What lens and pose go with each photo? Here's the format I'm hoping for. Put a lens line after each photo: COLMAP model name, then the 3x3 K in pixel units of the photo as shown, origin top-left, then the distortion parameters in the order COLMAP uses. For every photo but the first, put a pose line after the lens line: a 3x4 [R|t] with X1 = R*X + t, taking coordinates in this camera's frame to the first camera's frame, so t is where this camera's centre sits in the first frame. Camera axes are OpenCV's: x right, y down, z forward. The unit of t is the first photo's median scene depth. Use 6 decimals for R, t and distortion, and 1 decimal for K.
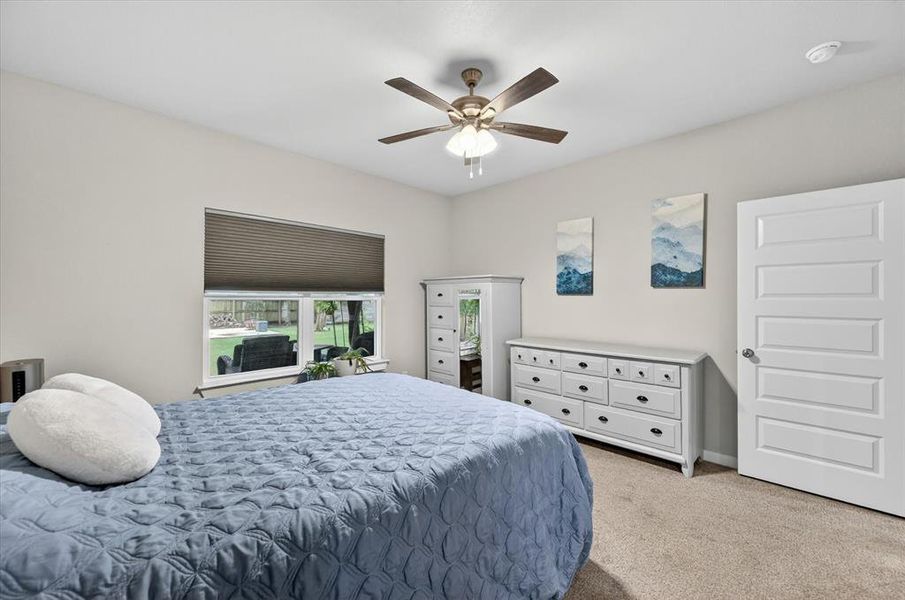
lens RADIAL K [[358.4, 0, 456.6], [0, 358.4, 296.6], [0, 0, 1]] dist [0.000438, -0.000277]
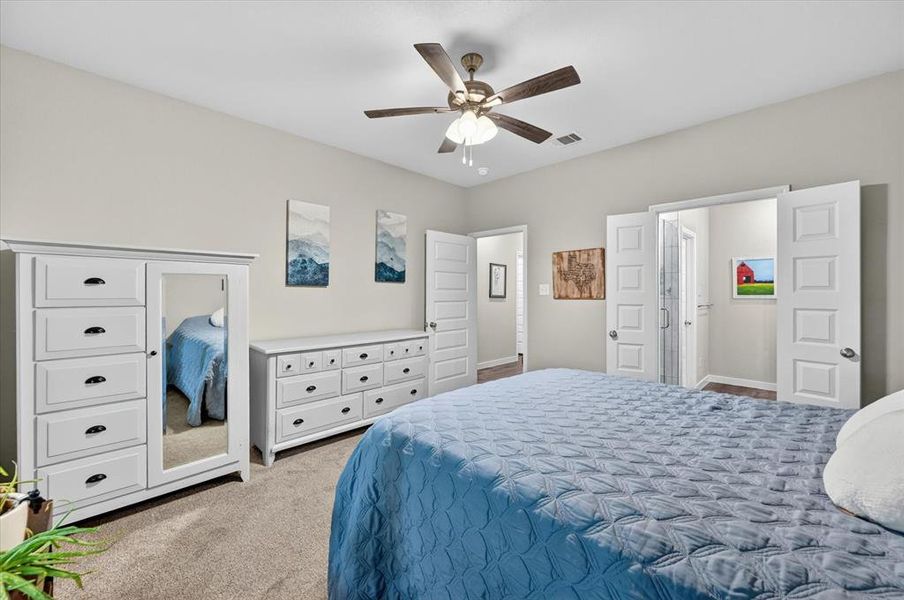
lens RADIAL K [[358.0, 0, 456.1], [0, 358.0, 296.6], [0, 0, 1]] dist [0.000438, -0.000277]
pose [[0.007611, -0.013519, 0.999880, -0.659305], [-0.007128, 0.999882, 0.013573, 0.006368], [-0.999946, -0.007231, 0.007514, 0.727570]]
